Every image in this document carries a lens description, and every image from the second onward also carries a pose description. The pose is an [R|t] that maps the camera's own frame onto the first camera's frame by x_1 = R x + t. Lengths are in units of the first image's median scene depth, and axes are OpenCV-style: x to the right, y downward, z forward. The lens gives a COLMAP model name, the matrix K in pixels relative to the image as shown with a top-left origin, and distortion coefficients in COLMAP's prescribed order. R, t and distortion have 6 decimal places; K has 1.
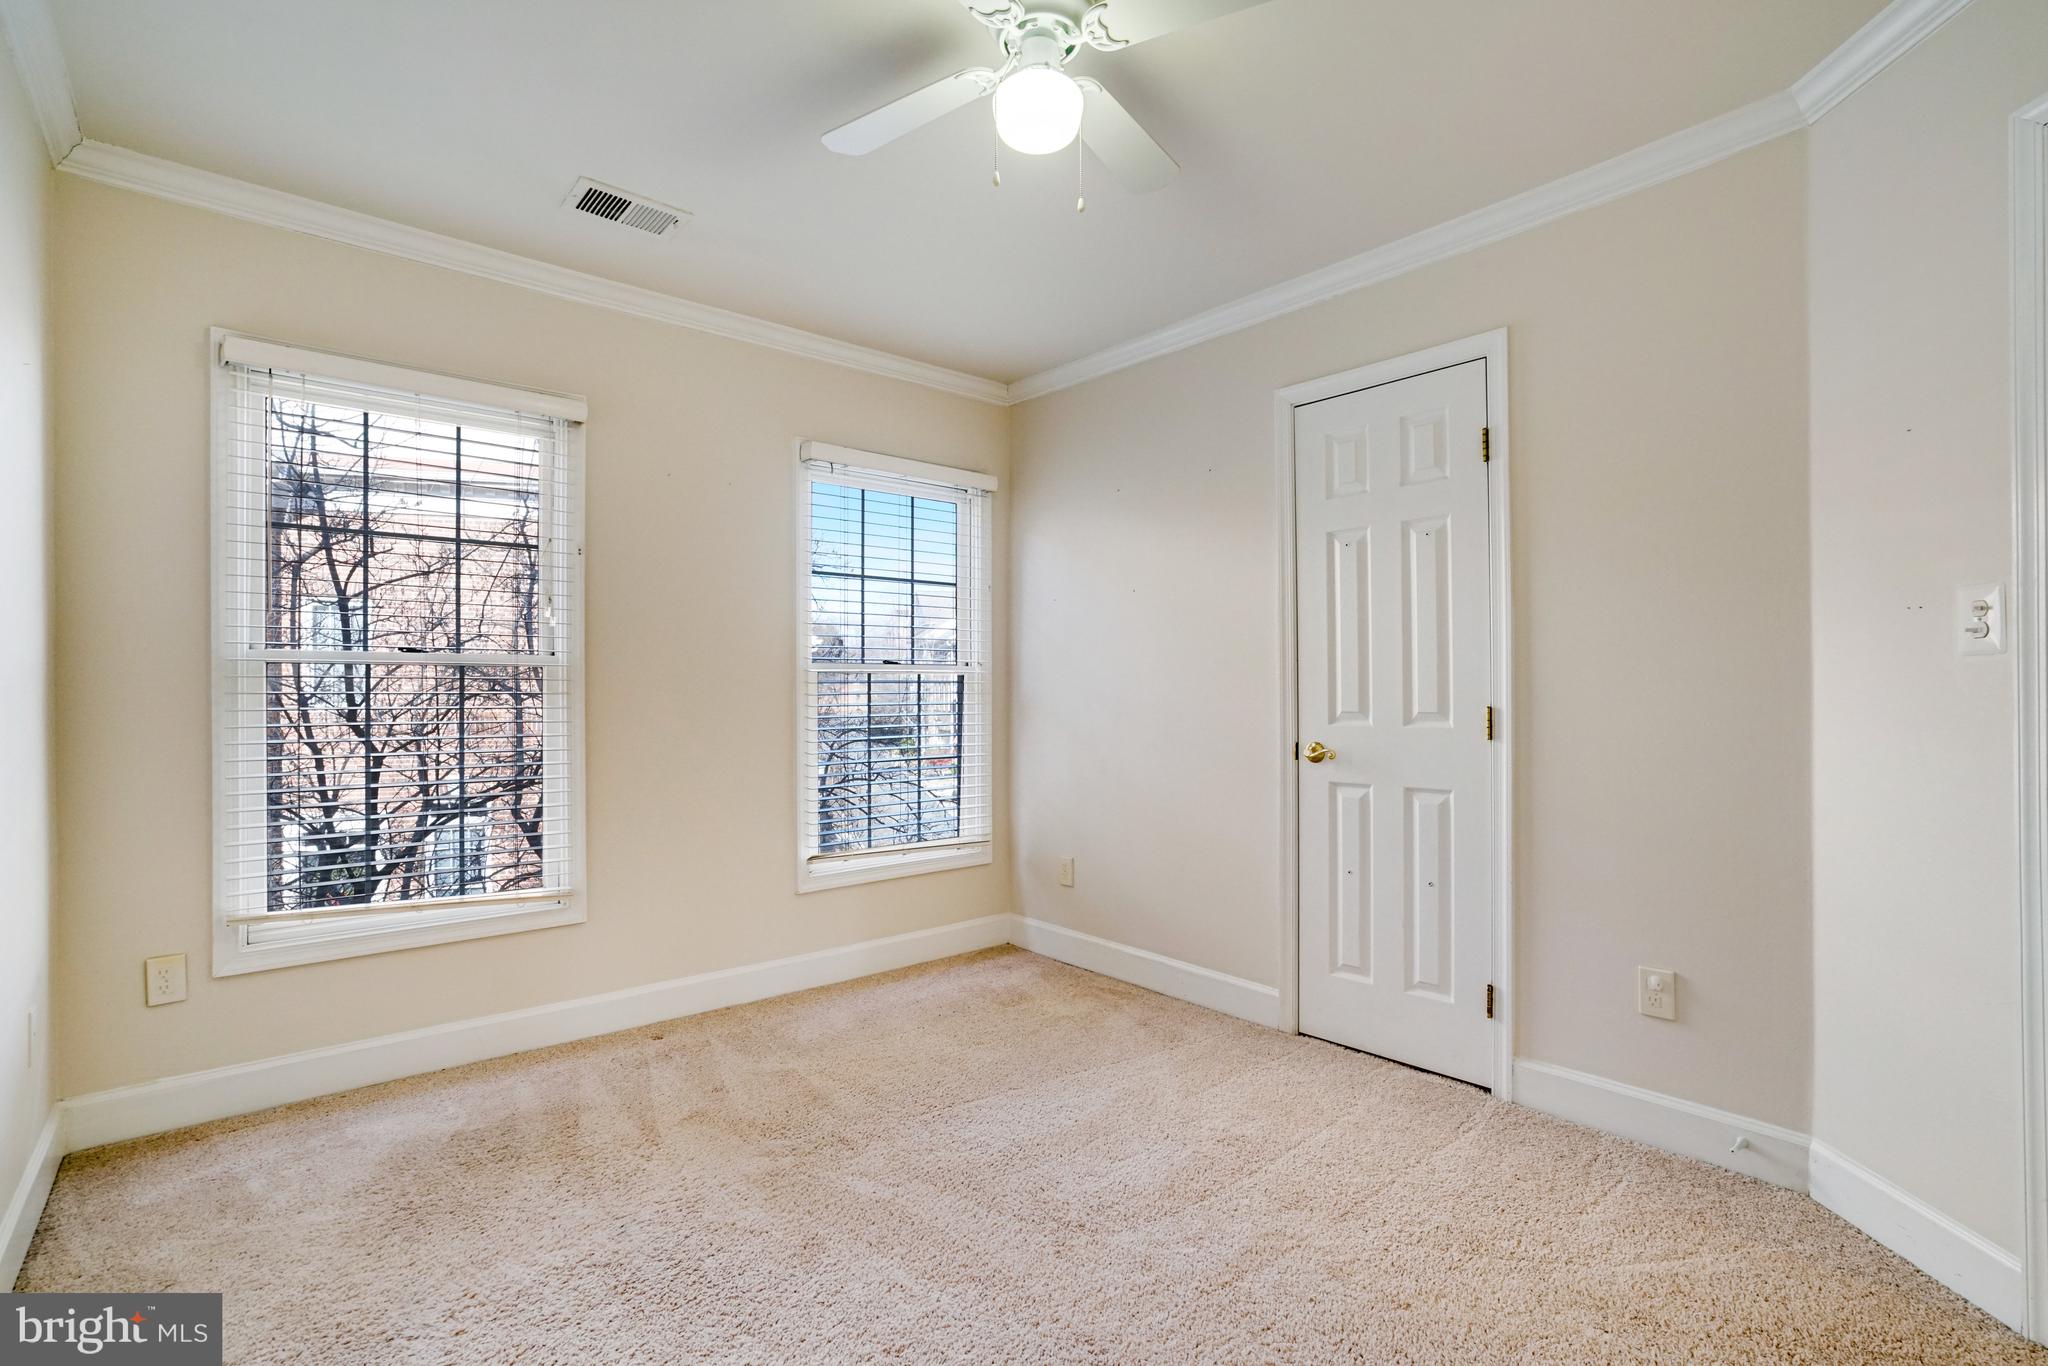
lens RADIAL K [[952.1, 0, 1033.9], [0, 952.1, 683.7], [0, 0, 1]] dist [-0.047051, 0.022333]
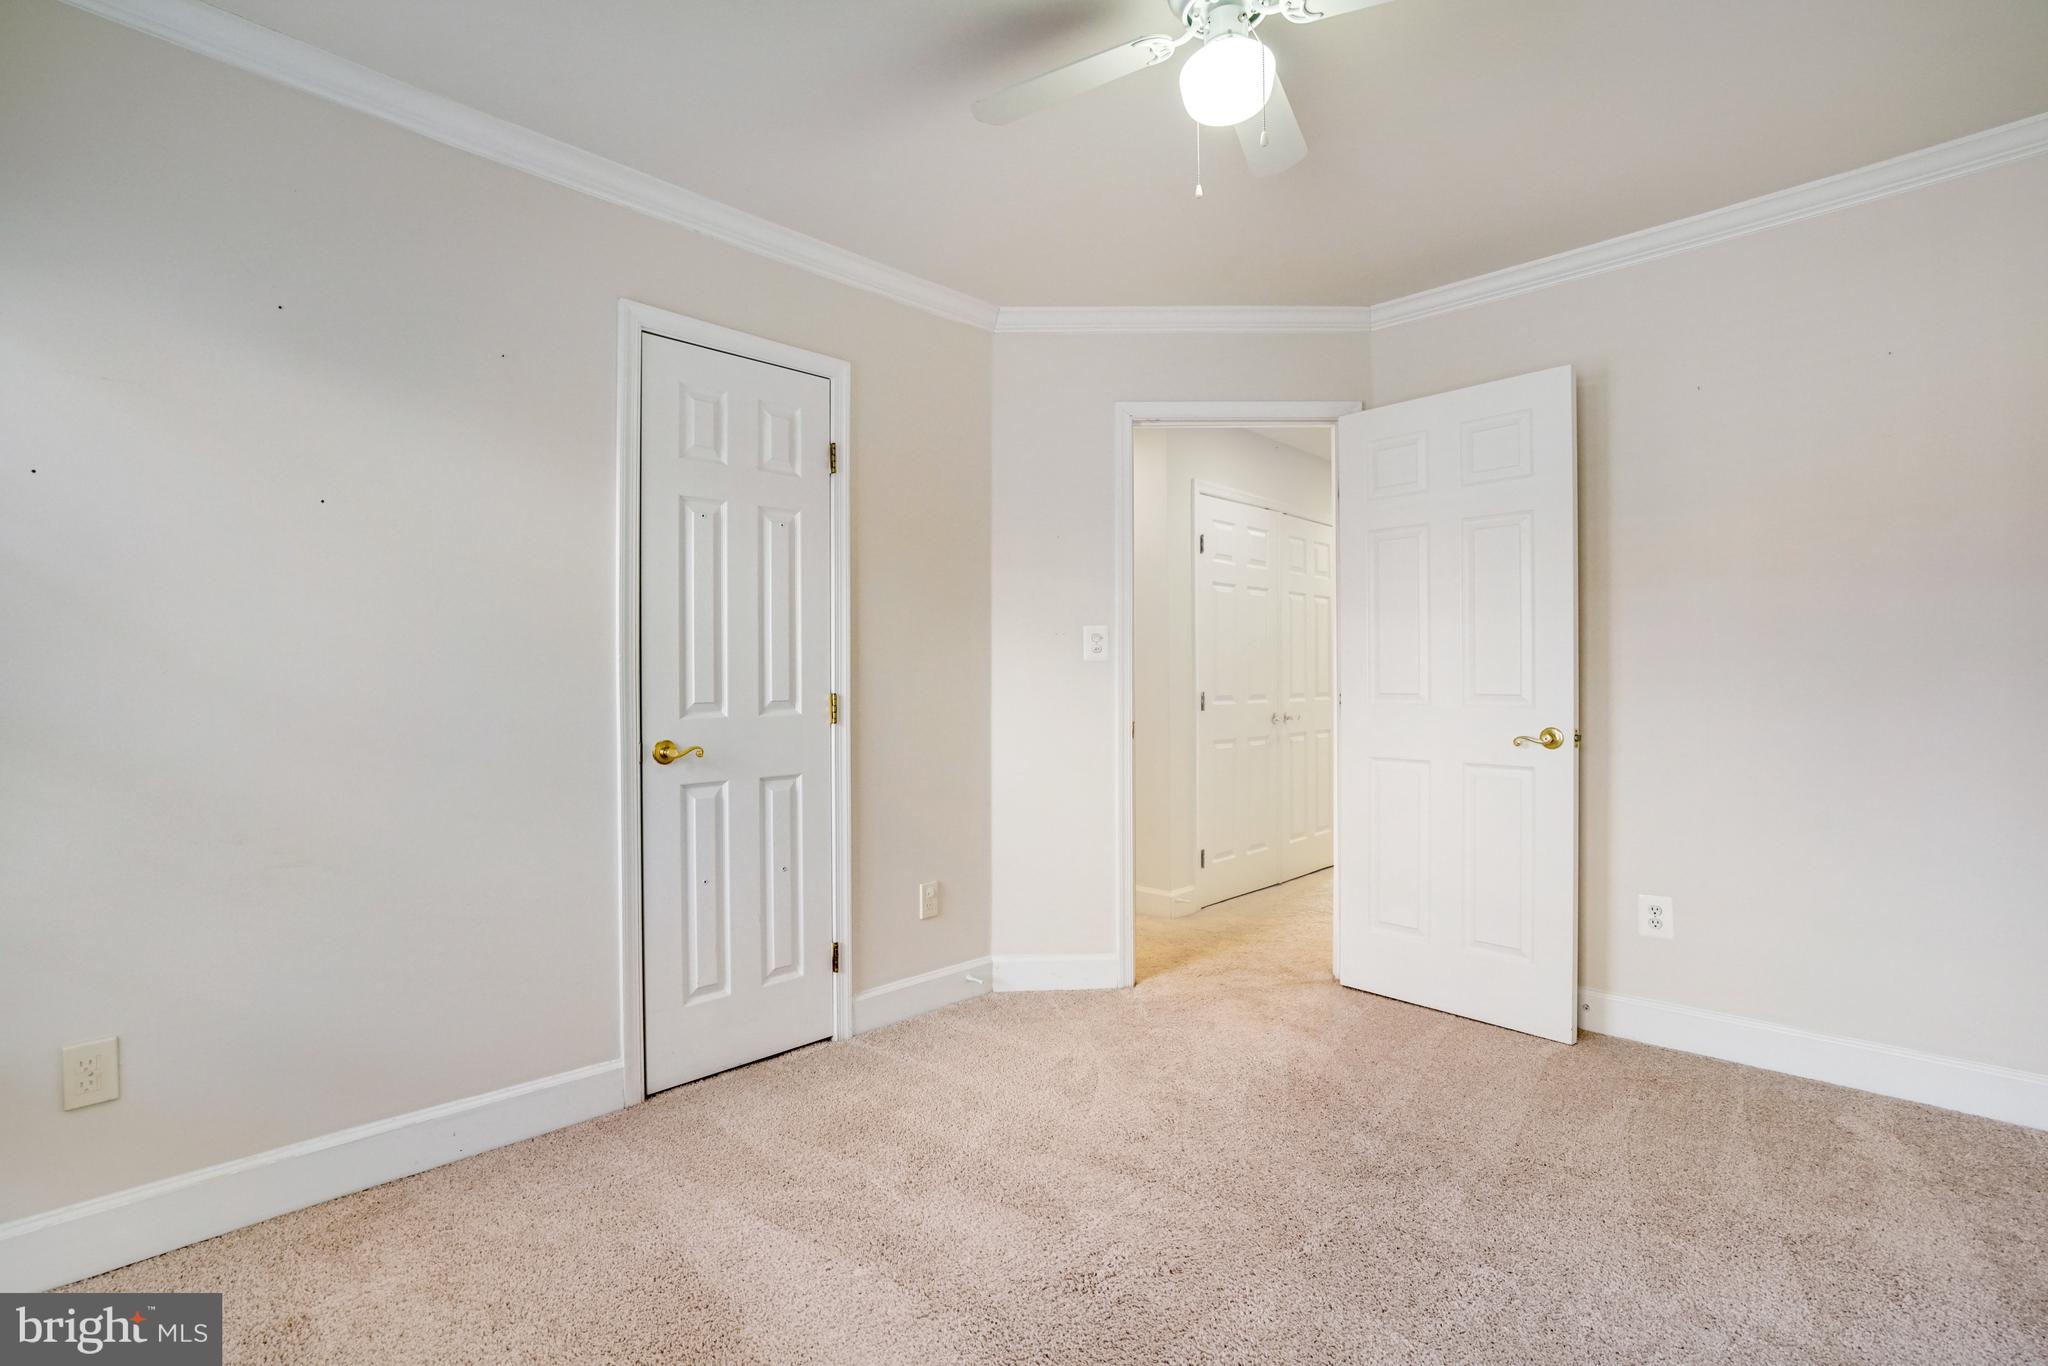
lens RADIAL K [[952.1, 0, 1033.9], [0, 952.1, 683.7], [0, 0, 1]] dist [-0.047051, 0.022333]
pose [[-0.088880, -0.002292, 0.996040, -0.587913], [-0.006211, 0.999979, 0.001747, 0.007771], [-0.996023, -0.006031, -0.088892, 0.774531]]
